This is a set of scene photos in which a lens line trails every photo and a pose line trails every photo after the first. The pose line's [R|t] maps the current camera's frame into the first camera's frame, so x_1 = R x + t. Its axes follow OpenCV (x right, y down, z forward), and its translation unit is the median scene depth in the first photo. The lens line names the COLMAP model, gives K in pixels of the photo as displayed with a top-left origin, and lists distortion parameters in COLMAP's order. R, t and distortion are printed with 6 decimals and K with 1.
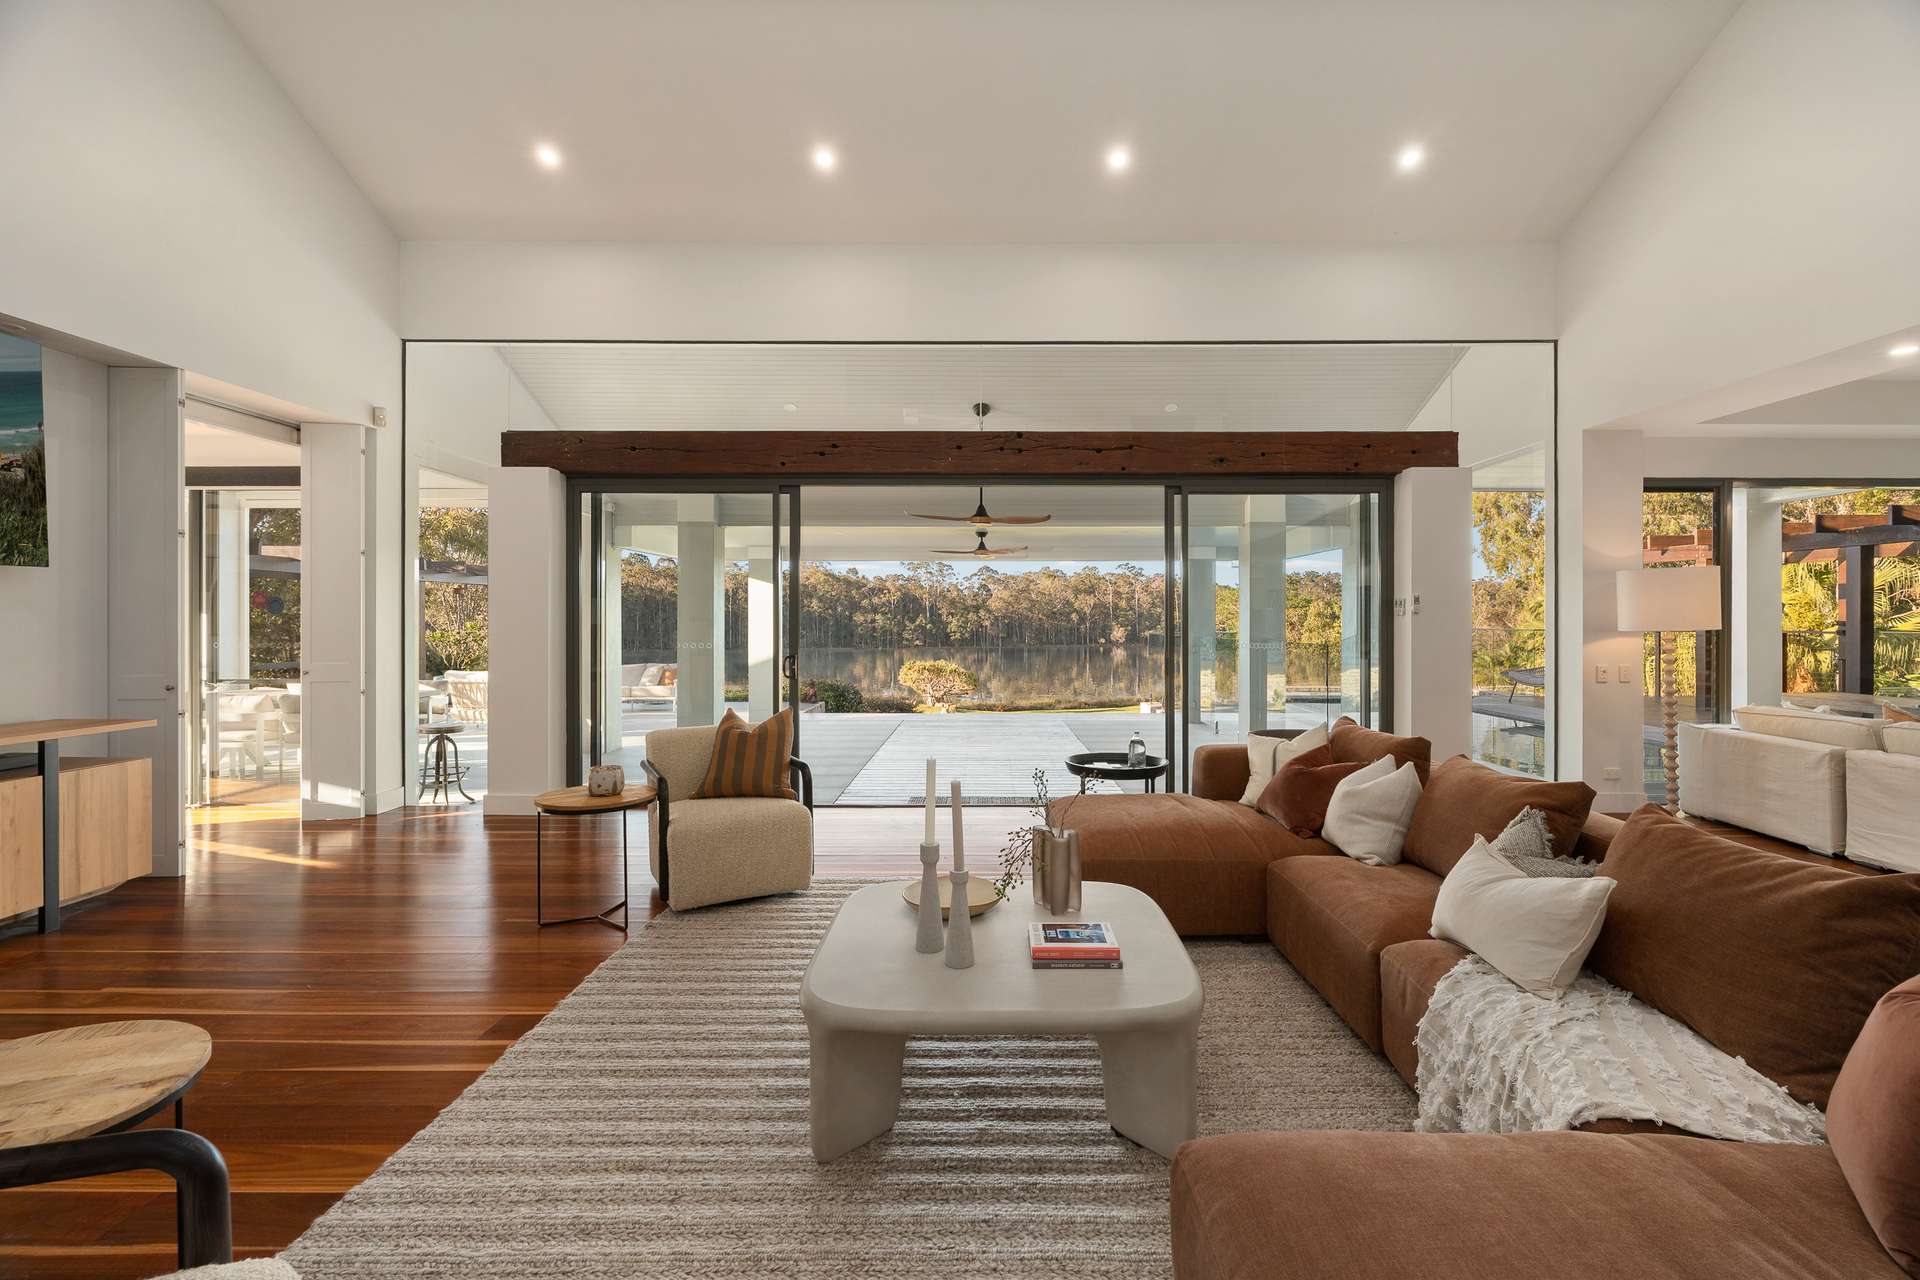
lens RADIAL K [[845.9, 0, 961.9], [0, 845.9, 630.5], [0, 0, 1]] dist [-0.003001, 0.000035]
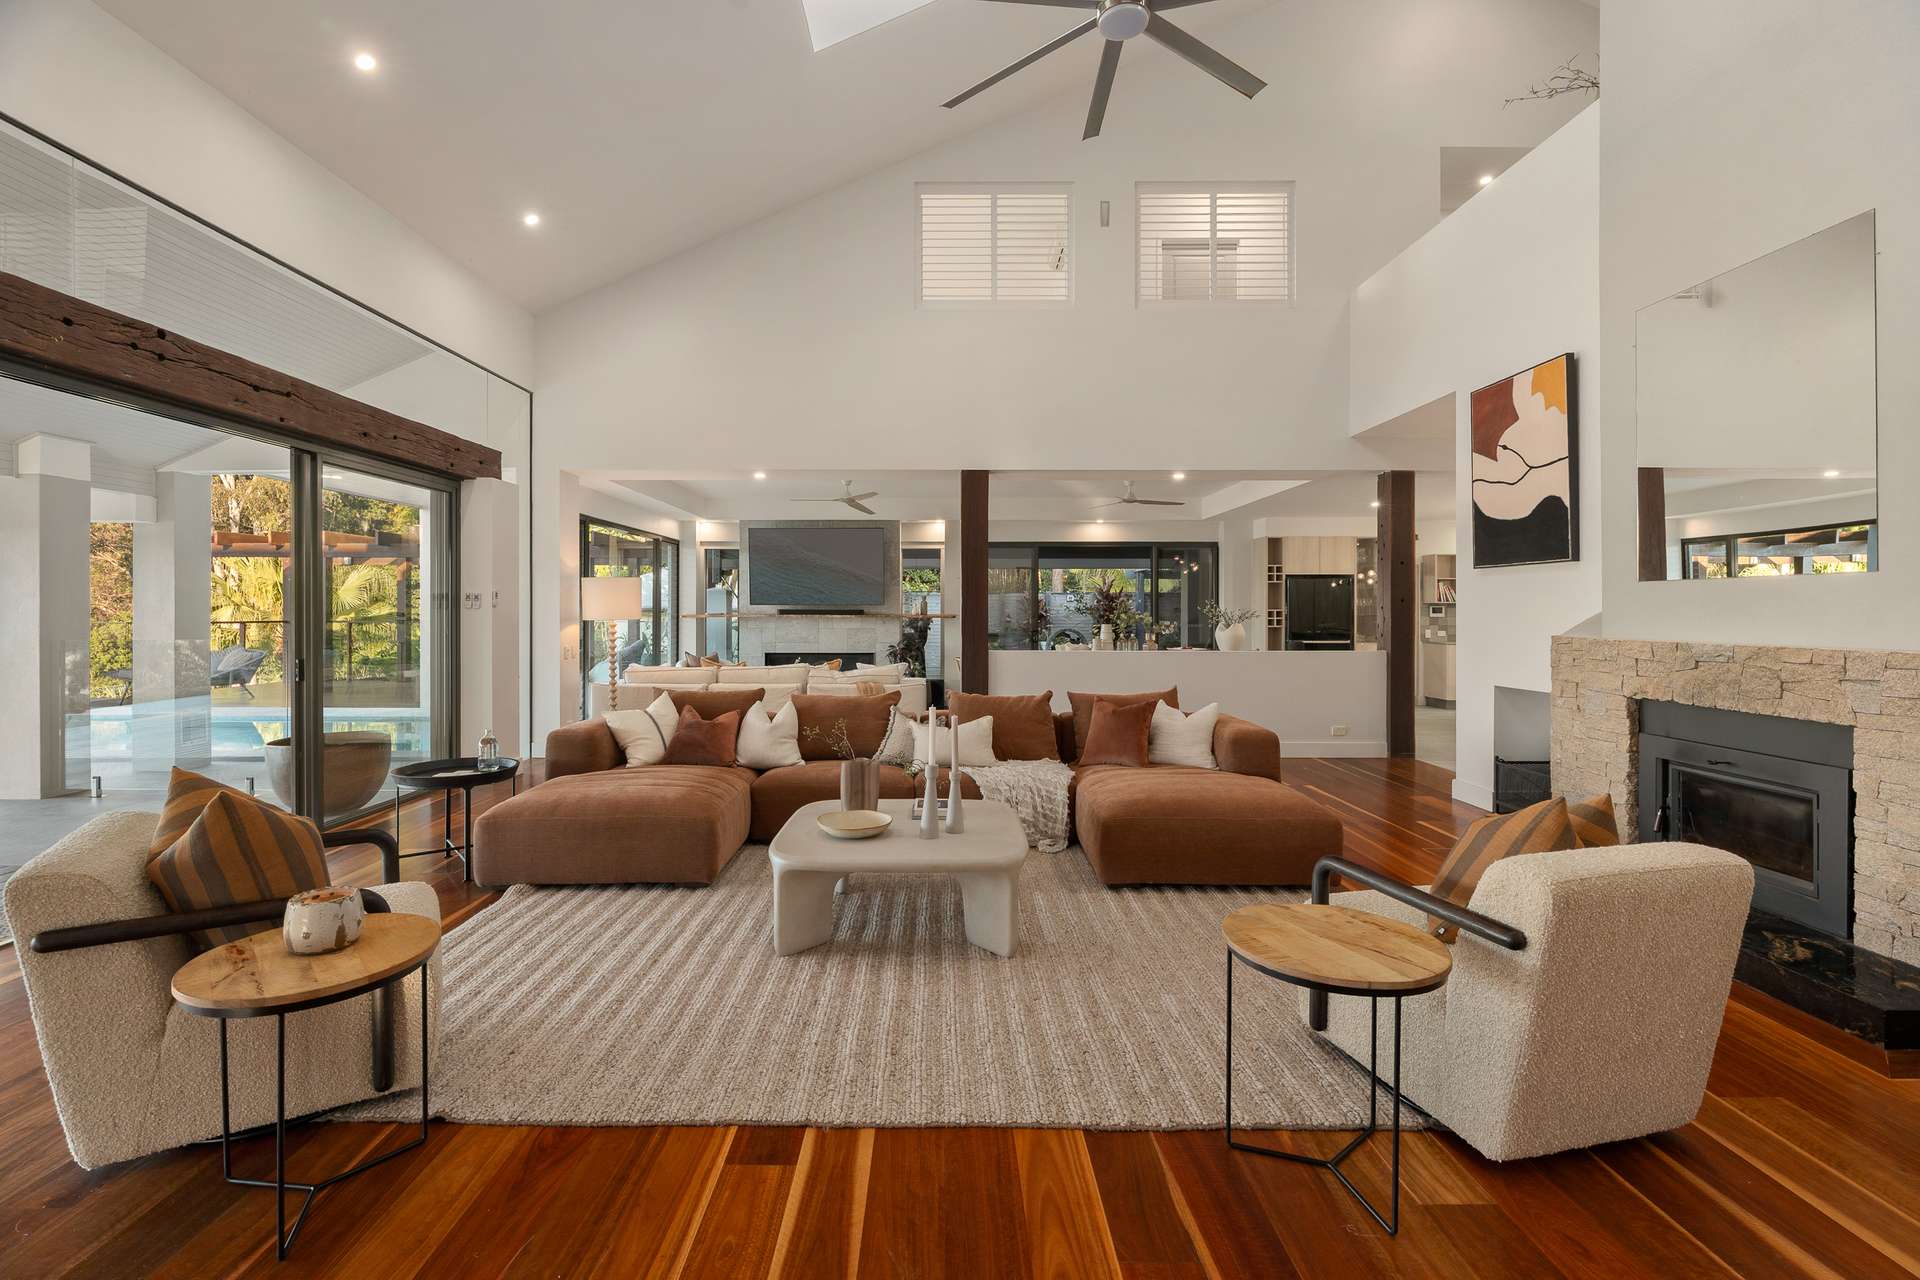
lens RADIAL K [[845.9, 0, 954.2], [0, 845.9, 621.0], [0, 0, 1]] dist [-0.003001, 0.000035]
pose [[-0.012322, -0.011322, 0.999860, -0.604407], [0.004927, 0.999923, 0.011384, -0.009960], [-0.999912, 0.005067, -0.012266, 0.385803]]
